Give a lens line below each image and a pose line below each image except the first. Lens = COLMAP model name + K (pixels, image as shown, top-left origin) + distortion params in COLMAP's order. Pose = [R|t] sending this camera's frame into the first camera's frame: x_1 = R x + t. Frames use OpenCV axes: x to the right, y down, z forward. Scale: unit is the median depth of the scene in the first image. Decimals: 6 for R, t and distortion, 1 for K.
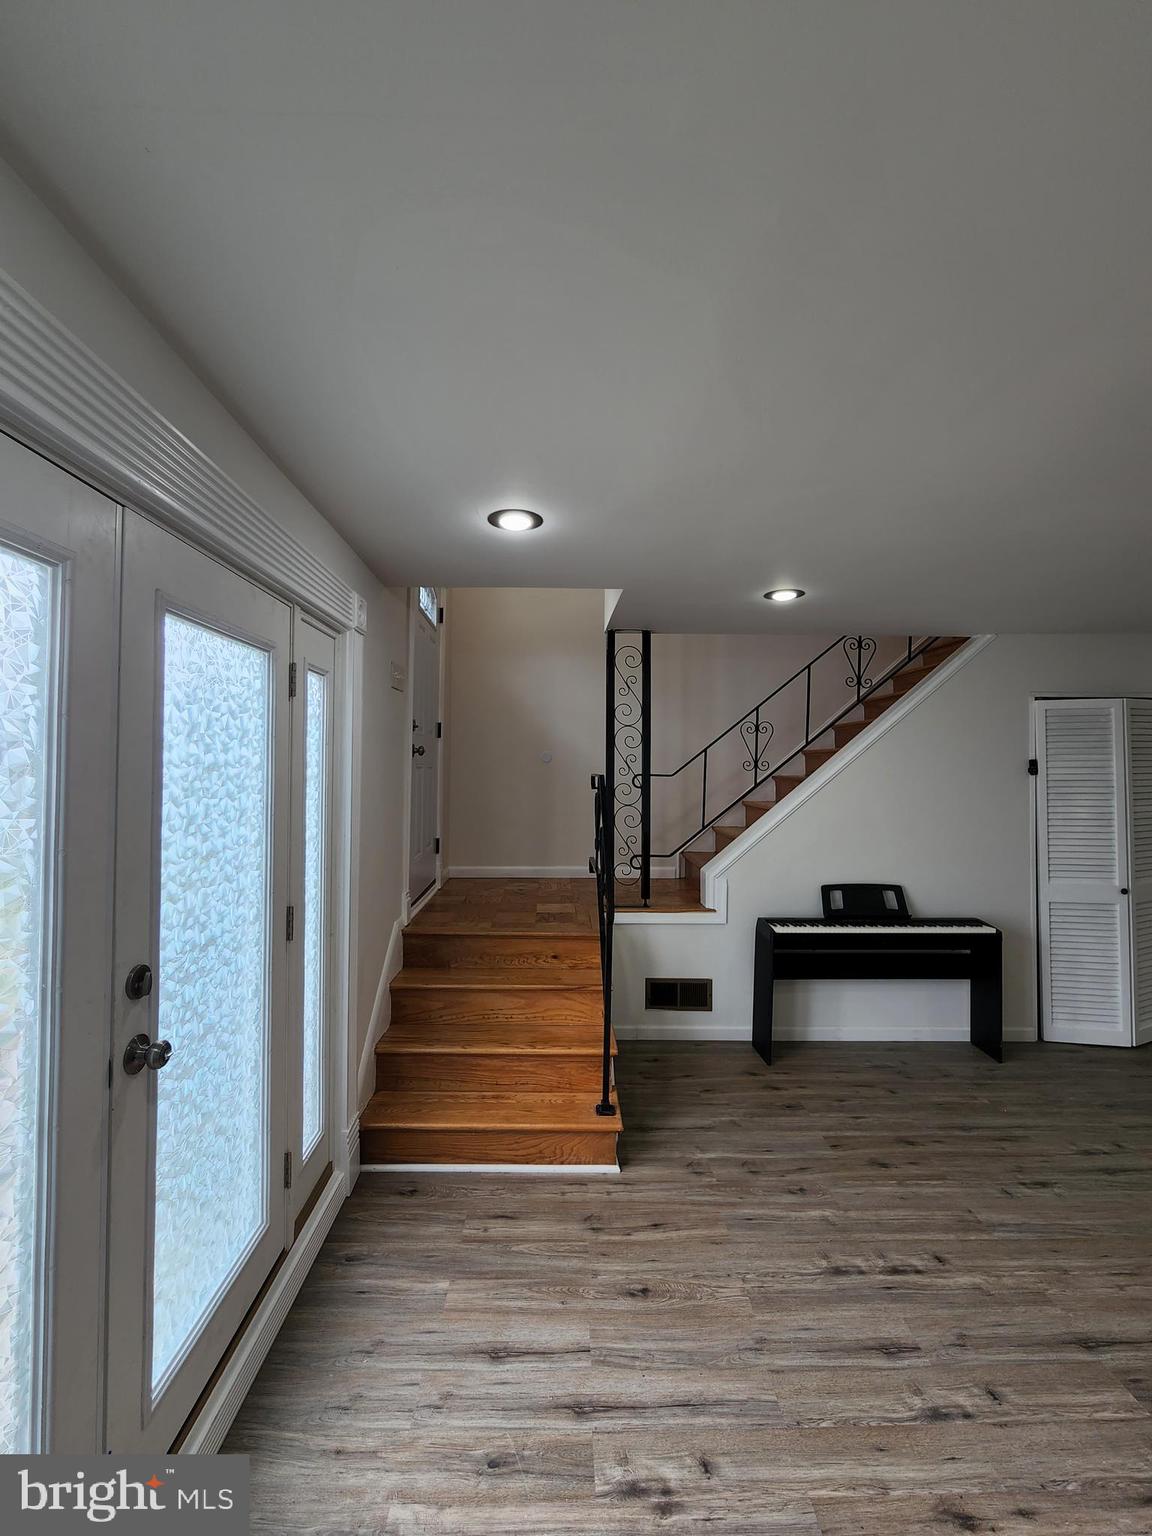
lens RADIAL K [[629.7, 0, 576.6], [0, 629.7, 754.6], [0, 0, 1]] dist [-0.002731, -0.001173]
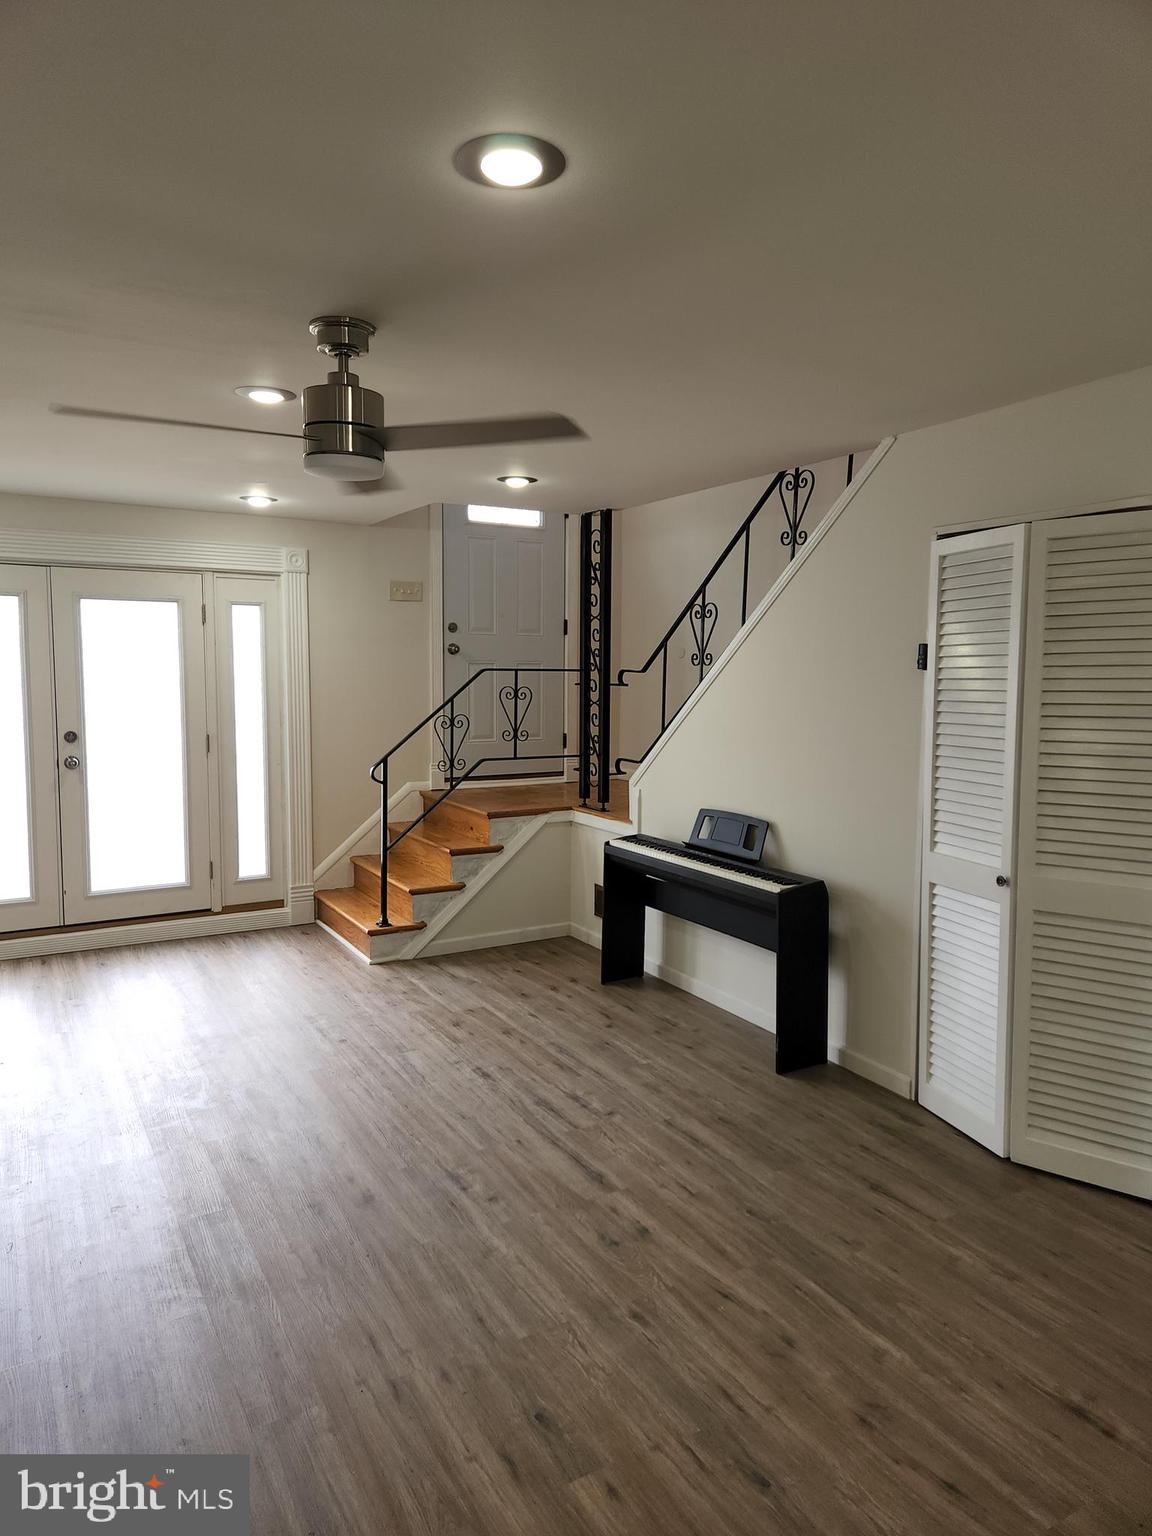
lens RADIAL K [[1018.5, 0, 574.9], [0, 1018.5, 757.2], [0, 0, 1]] dist [0.088976, -0.066019]
pose [[0.486475, 0.074282, -0.870531, 1.688026], [0.016427, 0.995425, 0.094119, 0.021355], [0.873540, -0.060086, 0.483029, 0.278522]]
